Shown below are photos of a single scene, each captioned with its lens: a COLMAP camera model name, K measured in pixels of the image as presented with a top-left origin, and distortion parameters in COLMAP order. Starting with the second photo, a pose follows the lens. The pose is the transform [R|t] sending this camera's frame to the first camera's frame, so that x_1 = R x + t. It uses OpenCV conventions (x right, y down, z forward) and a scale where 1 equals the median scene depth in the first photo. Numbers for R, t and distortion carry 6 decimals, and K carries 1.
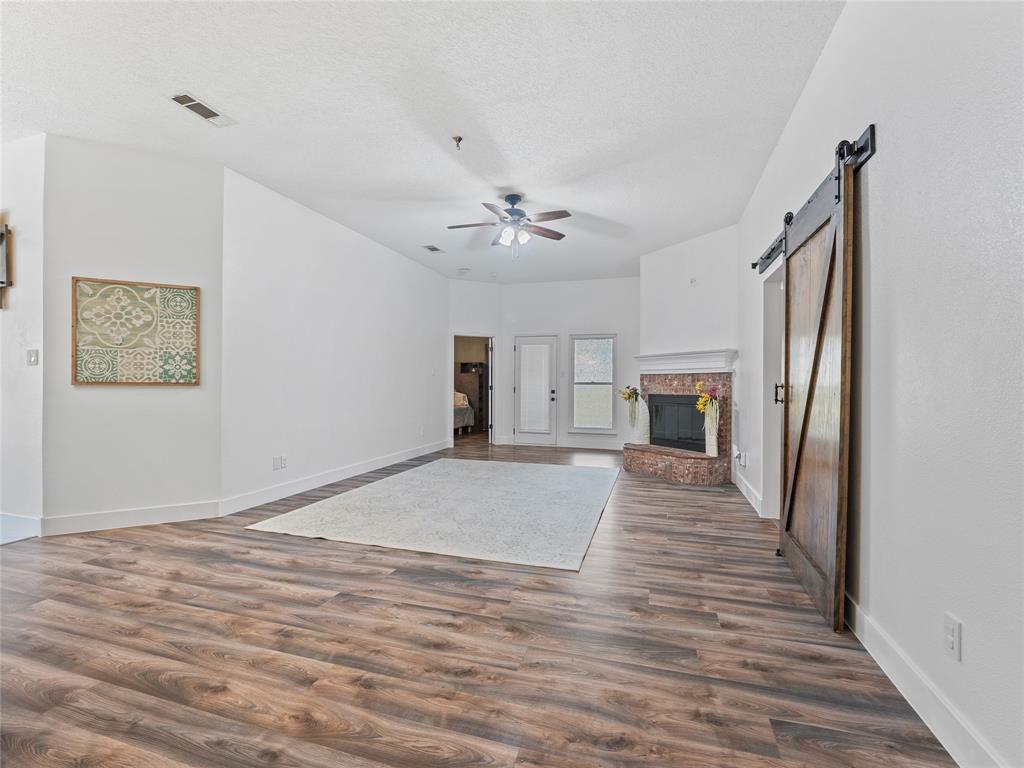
lens RADIAL K [[464.9, 0, 515.0], [0, 464.9, 381.3], [0, 0, 1]] dist [-0.017816, 0.001559]
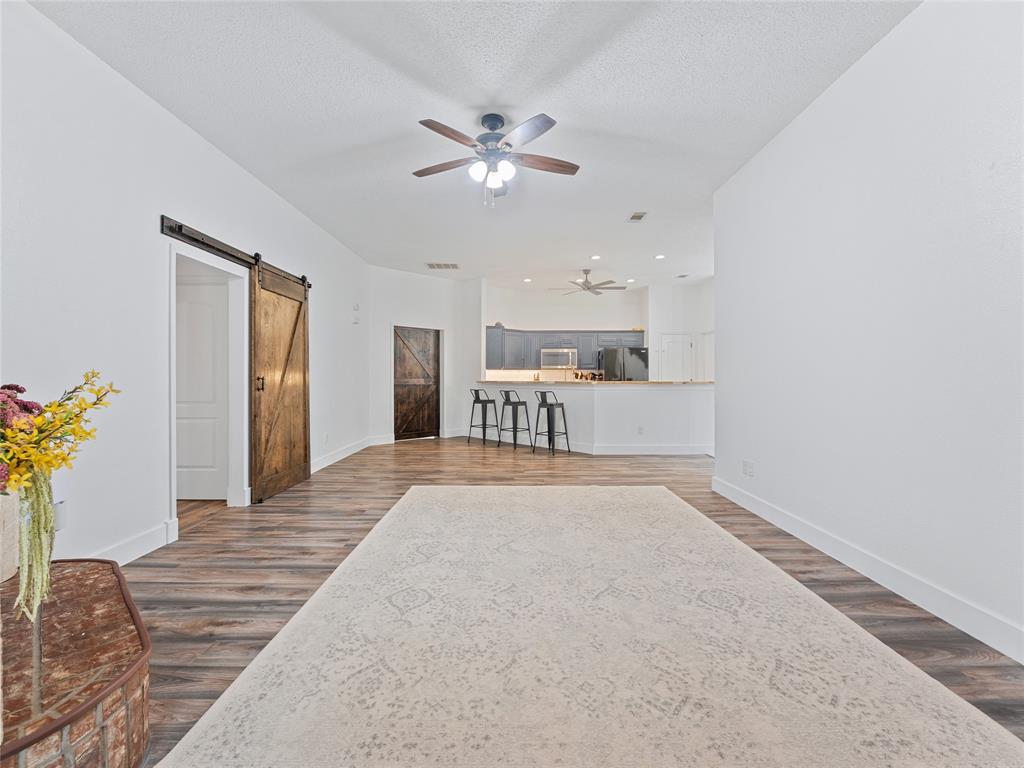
lens RADIAL K [[464.9, 0, 511.3], [0, 464.9, 380.2], [0, 0, 1]] dist [-0.017816, 0.001559]
pose [[-0.955751, 0.001487, -0.294174, 0.210217], [-0.001939, 0.999934, 0.011352, 0.000345], [0.294172, 0.011420, -0.955684, 2.007832]]
